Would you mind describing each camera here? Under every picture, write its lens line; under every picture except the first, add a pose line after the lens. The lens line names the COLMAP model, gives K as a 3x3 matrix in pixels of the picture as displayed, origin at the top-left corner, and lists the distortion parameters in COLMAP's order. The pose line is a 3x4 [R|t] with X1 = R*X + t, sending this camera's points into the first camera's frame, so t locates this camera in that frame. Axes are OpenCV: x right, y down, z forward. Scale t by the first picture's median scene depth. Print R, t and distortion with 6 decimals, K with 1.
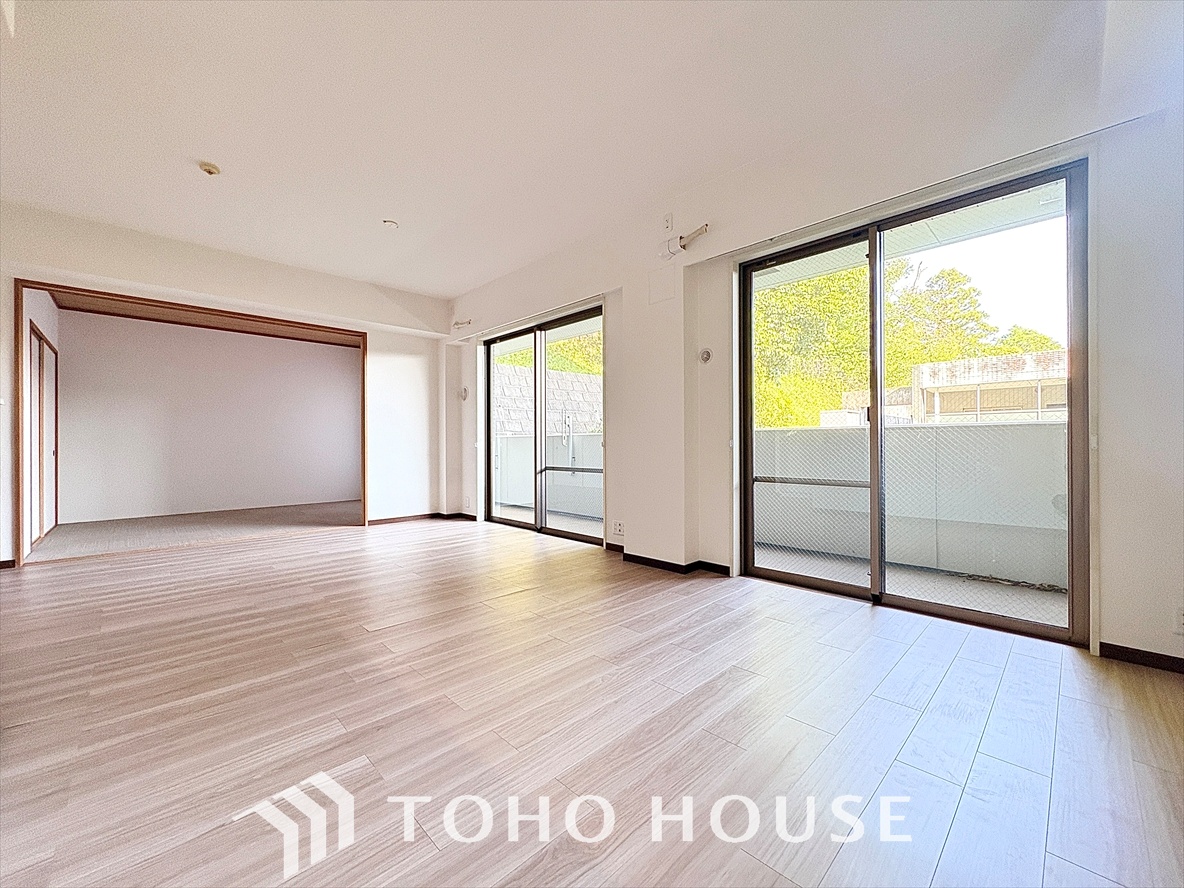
lens RADIAL K [[471.0, 0, 594.5], [0, 471.0, 451.6], [0, 0, 1]] dist [-0.004343, -0.000335]
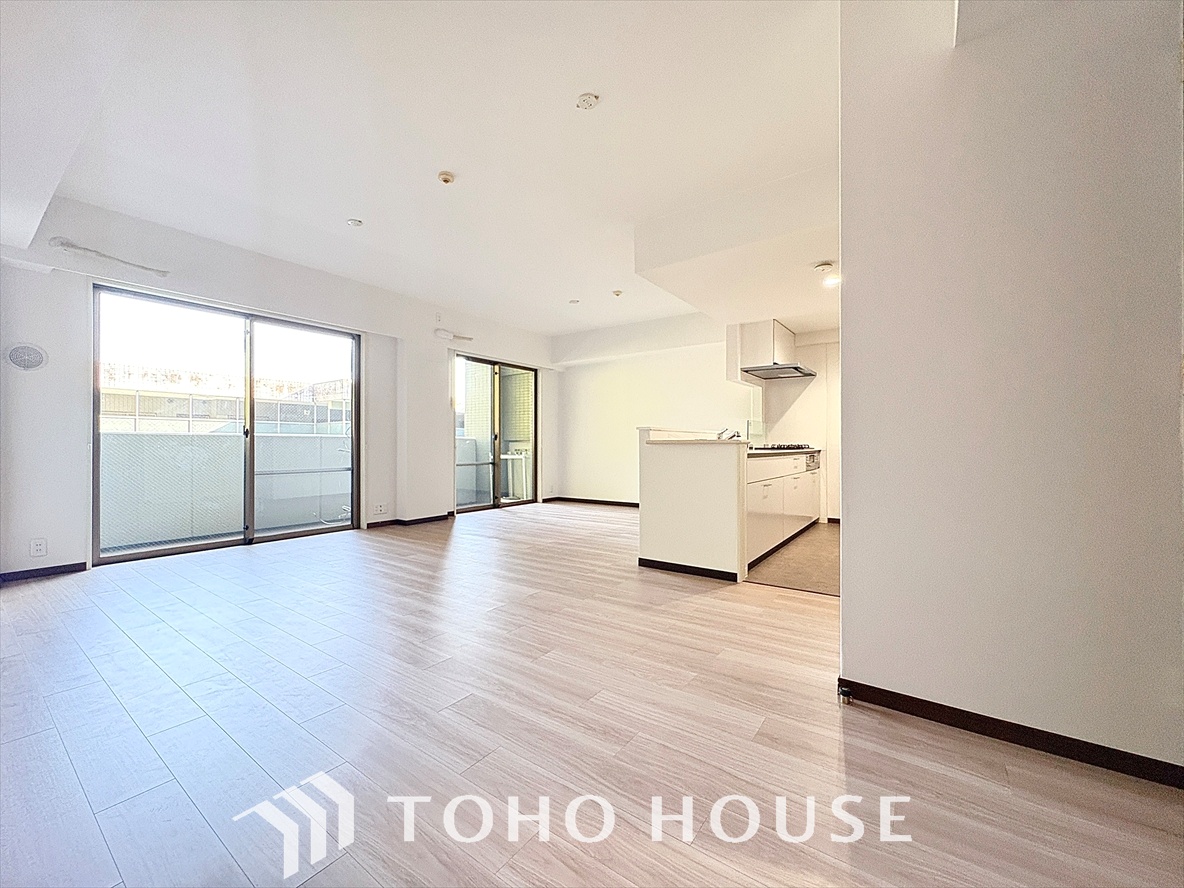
lens RADIAL K [[471.0, 0, 588.2], [0, 471.0, 444.4], [0, 0, 1]] dist [-0.004343, -0.000335]
pose [[-0.178817, 0.009888, 0.983833, -1.087403], [0.010044, 0.999916, -0.008224, -0.007273], [-0.983831, 0.008411, -0.178902, 0.505469]]
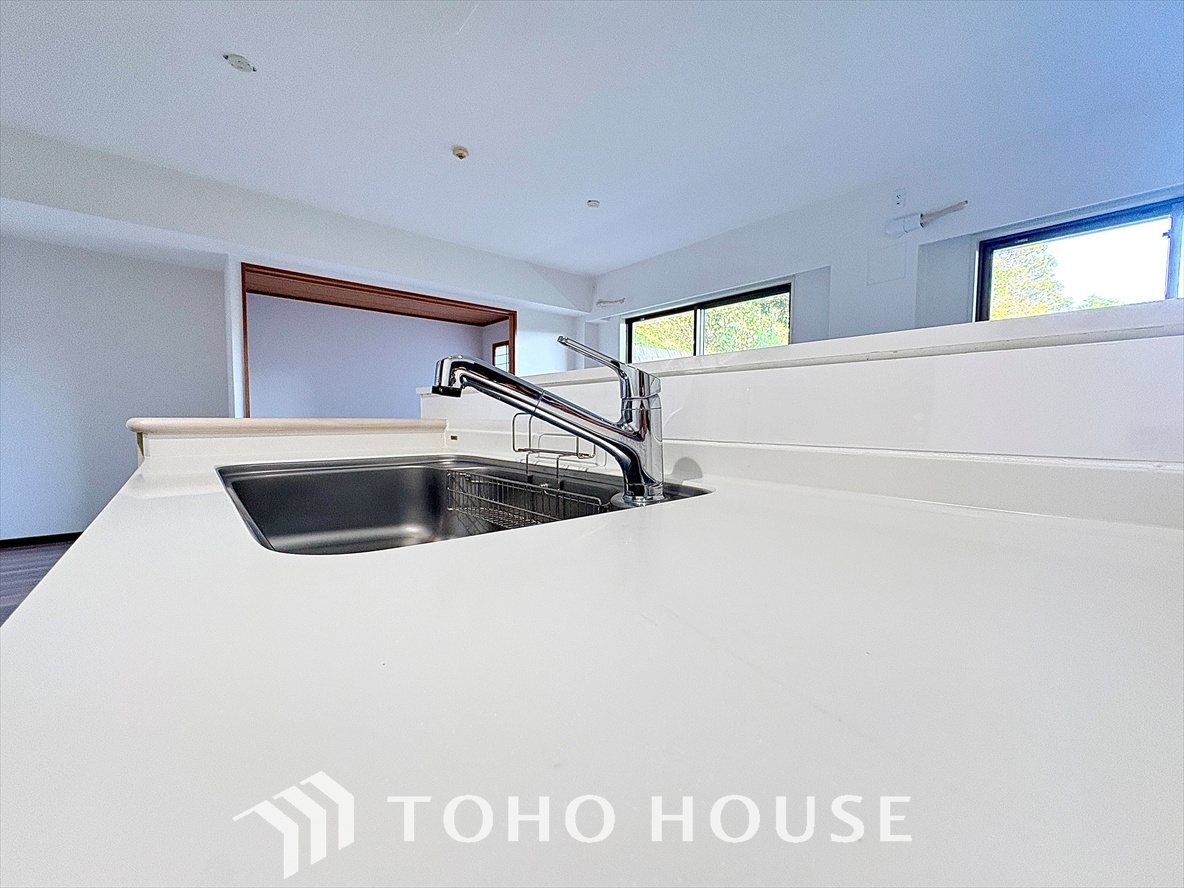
lens RADIAL K [[471.0, 0, 593.9], [0, 471.0, 442.0], [0, 0, 1]] dist [-0.004343, -0.000335]
pose [[0.998237, 0.011681, -0.058198, -0.272528], [-0.009598, 0.999308, 0.035942, -0.010140], [0.058578, -0.035320, 0.997658, -0.012544]]
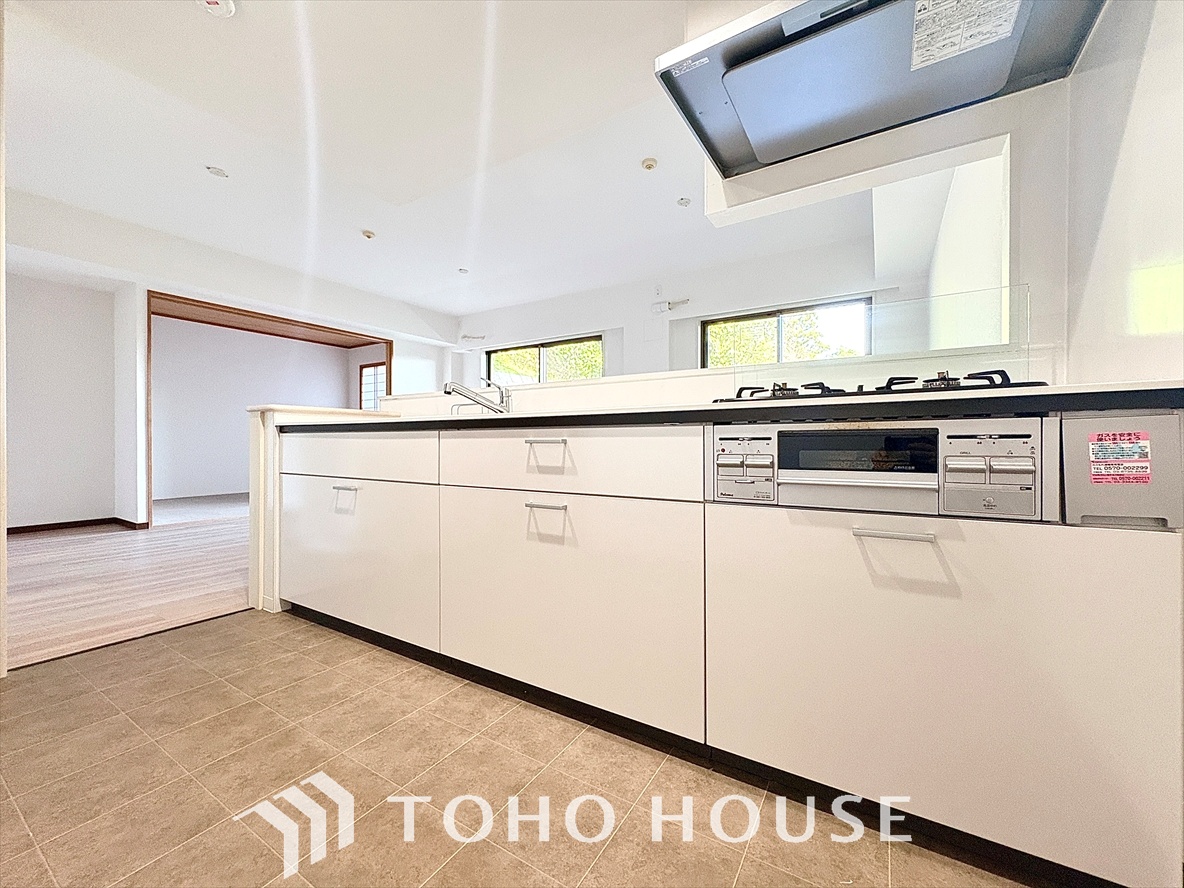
lens RADIAL K [[471.0, 0, 592.5], [0, 471.0, 444.3], [0, 0, 1]] dist [-0.004343, -0.000335]
pose [[0.970557, 0.001056, 0.240867, -0.294306], [0.001379, 0.999950, -0.009939, 0.030504], [-0.240866, 0.009978, 0.970507, -0.322391]]
